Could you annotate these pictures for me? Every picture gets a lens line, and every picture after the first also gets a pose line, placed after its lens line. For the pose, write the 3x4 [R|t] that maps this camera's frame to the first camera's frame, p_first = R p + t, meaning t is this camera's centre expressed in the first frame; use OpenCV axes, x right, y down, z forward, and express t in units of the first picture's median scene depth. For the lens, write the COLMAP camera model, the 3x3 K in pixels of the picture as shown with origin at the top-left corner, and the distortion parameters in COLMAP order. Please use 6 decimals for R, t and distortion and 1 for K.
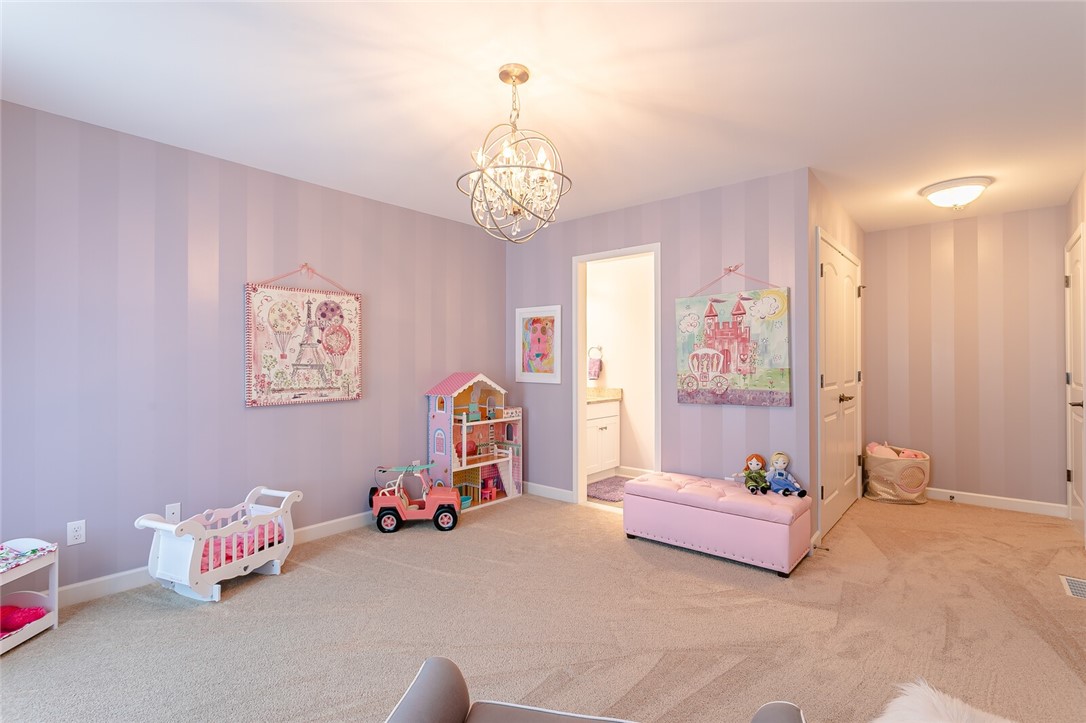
lens RADIAL K [[511.1, 0, 540.0], [0, 511.1, 358.1], [0, 0, 1]] dist [0.002229, 0.000617]
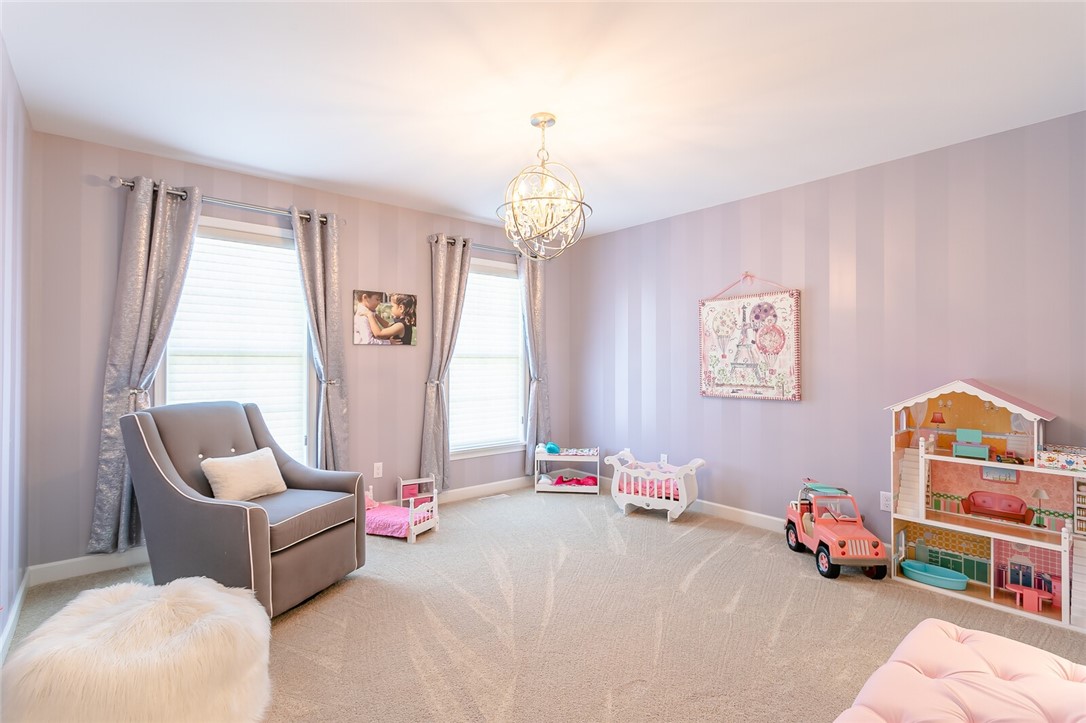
lens RADIAL K [[511.1, 0, 540.0], [0, 511.1, 358.1], [0, 0, 1]] dist [0.002229, 0.000617]
pose [[-0.156466, -0.002479, -0.987680, 0.703563], [0.007306, 0.999967, -0.003667, 0.001671], [0.987656, -0.007790, -0.156443, 0.732758]]
